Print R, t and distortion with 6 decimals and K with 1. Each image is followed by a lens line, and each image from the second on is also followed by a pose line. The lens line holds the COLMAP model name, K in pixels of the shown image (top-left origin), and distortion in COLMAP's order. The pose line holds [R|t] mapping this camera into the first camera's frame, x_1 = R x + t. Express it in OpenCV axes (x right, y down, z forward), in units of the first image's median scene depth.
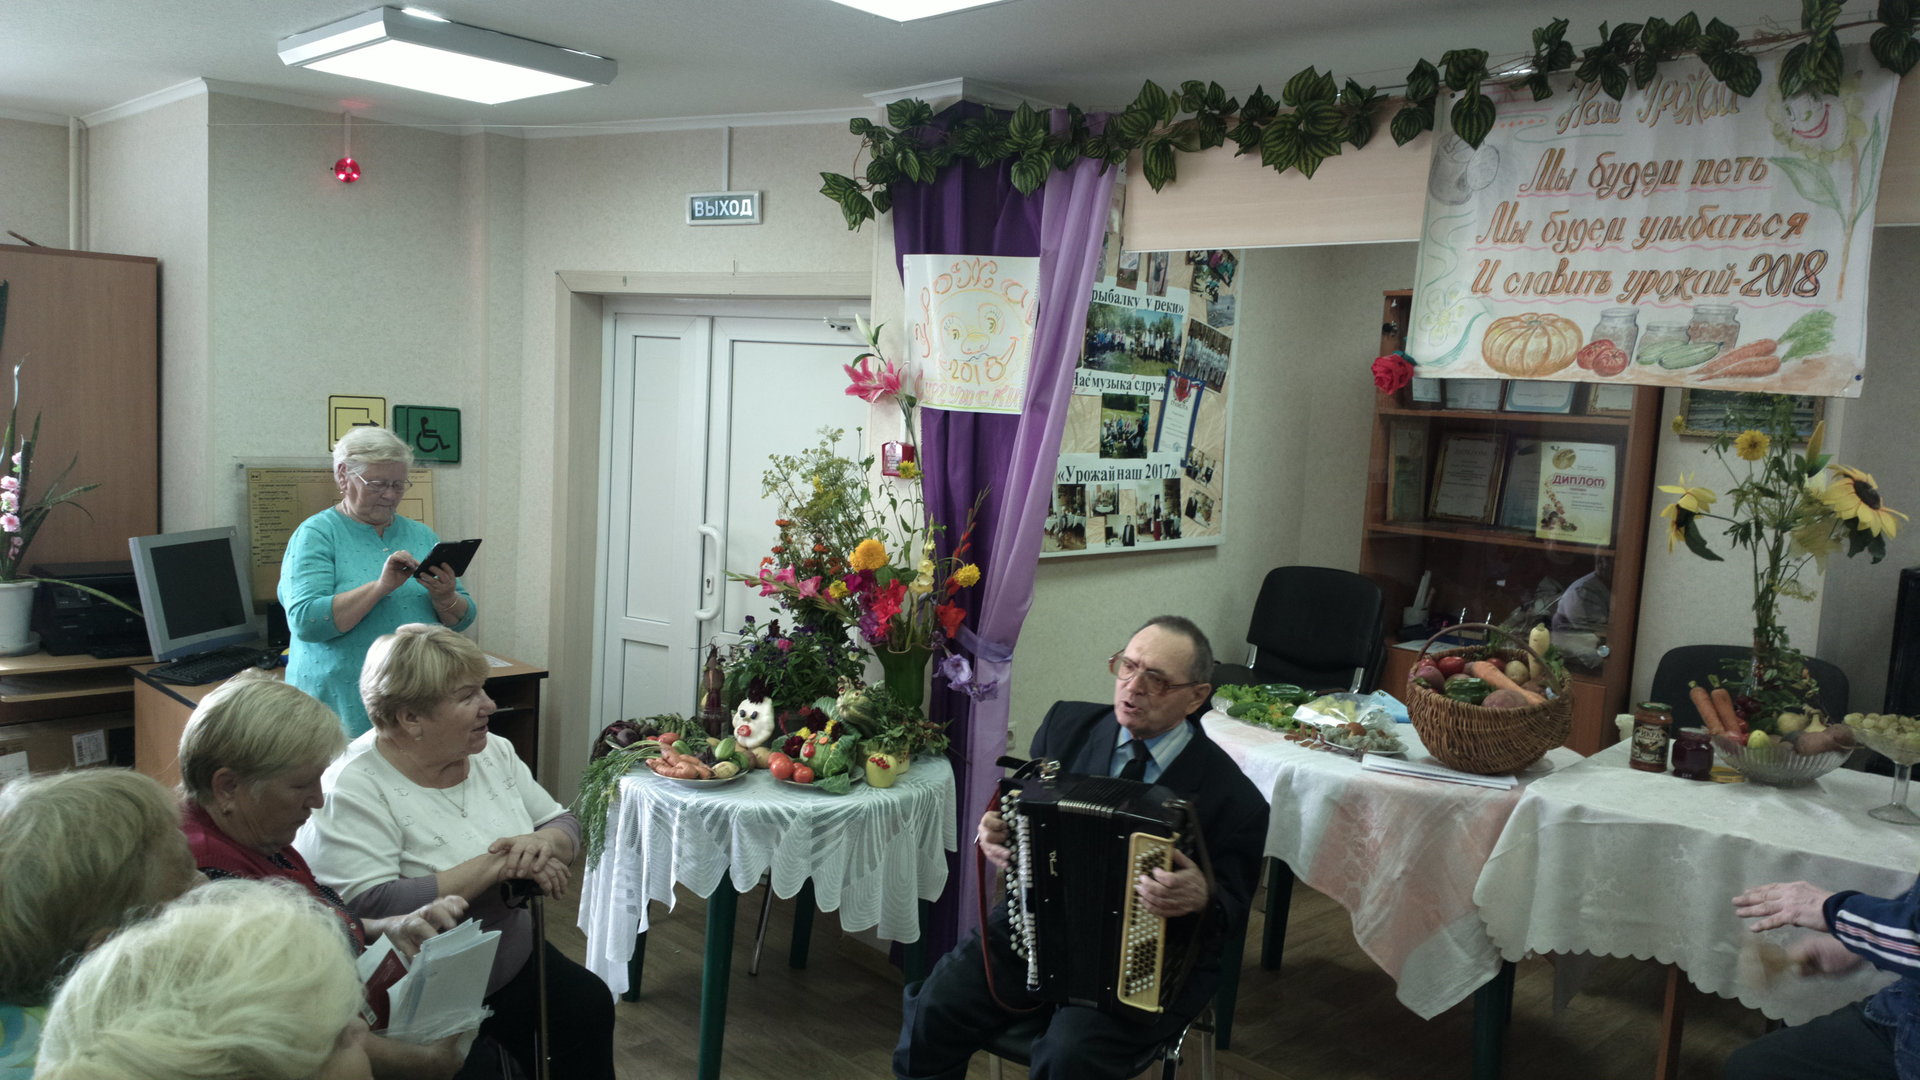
lens RADIAL K [[1387.8, 0, 960.0], [0, 1387.8, 540.0], [0, 0, 1]] dist [0.186268, -0.309791]
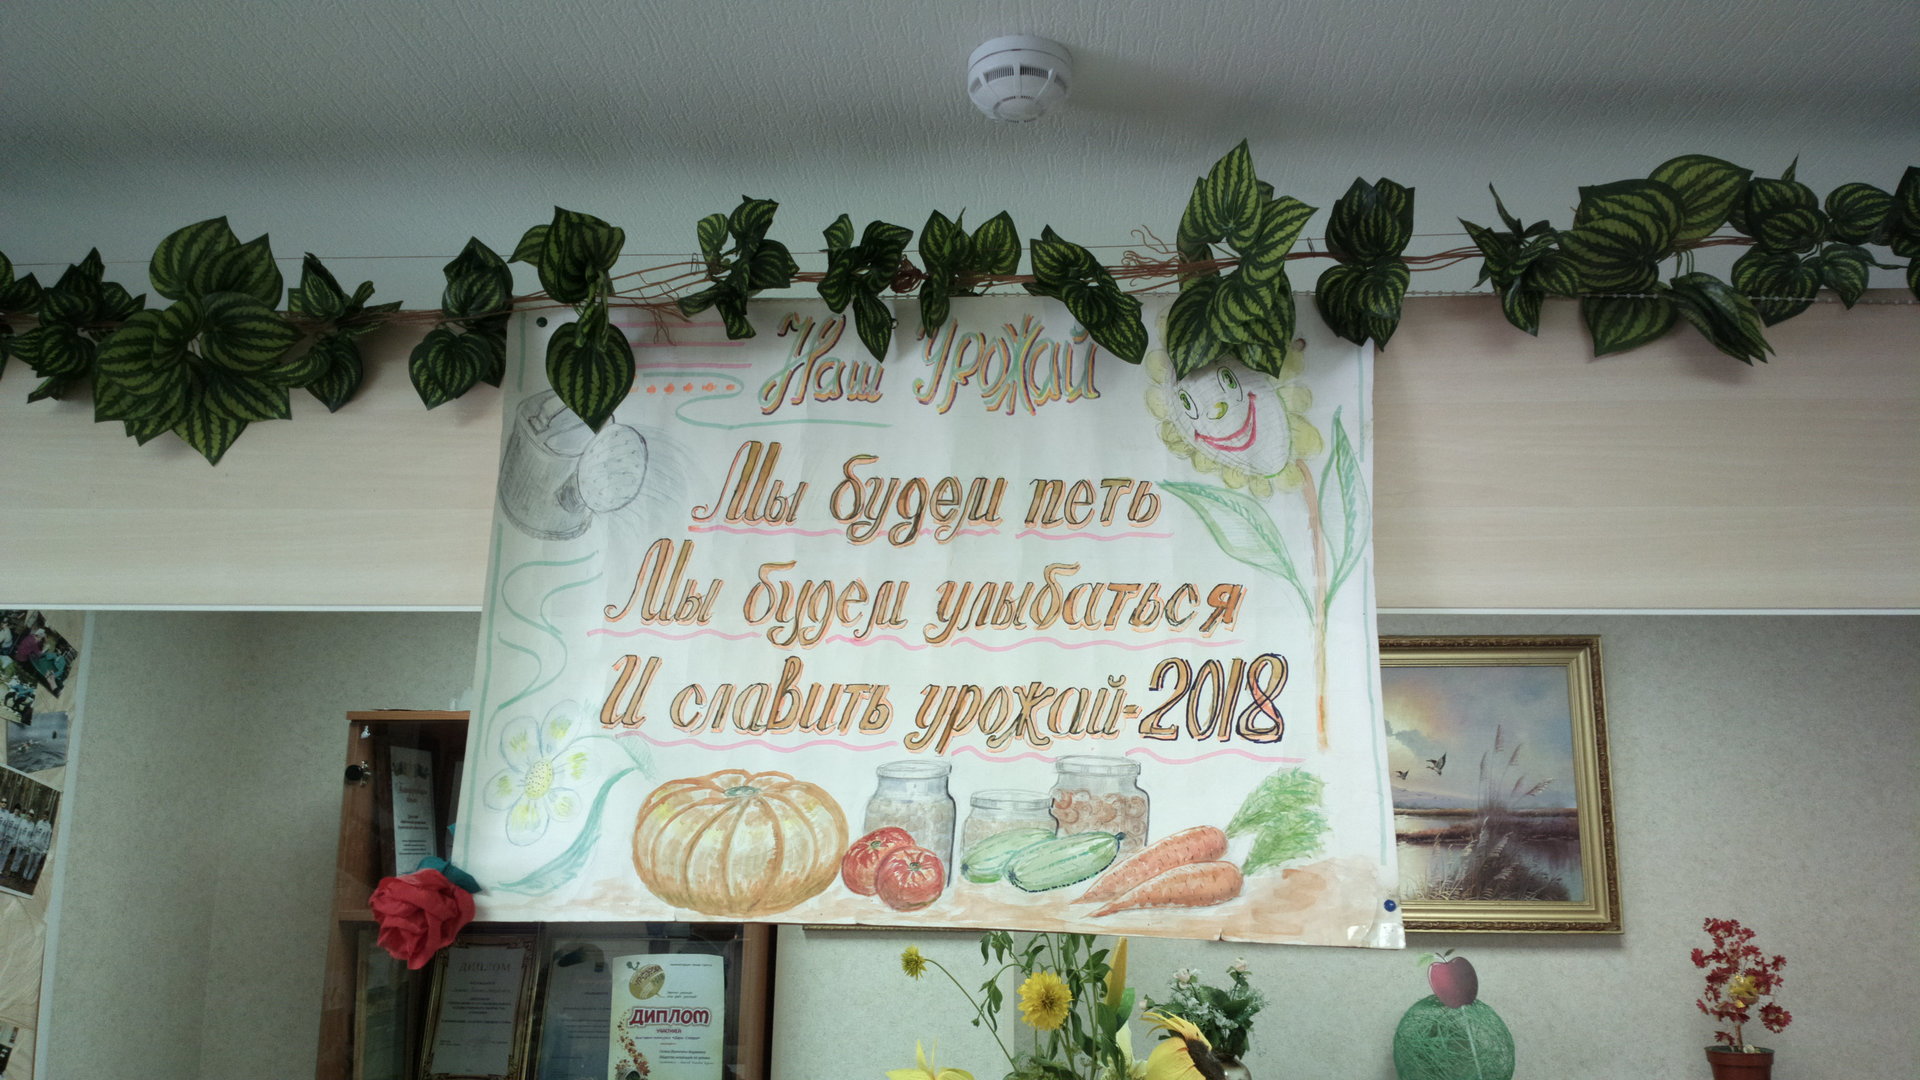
lens RADIAL K [[1387.8, 0, 960.0], [0, 1387.8, 540.0], [0, 0, 1]] dist [0.186268, -0.309791]
pose [[0.752653, 0.087833, 0.652532, 0.156242], [0.102585, 0.963316, -0.247990, -0.114544], [-0.650376, 0.253590, 0.716032, 0.623325]]
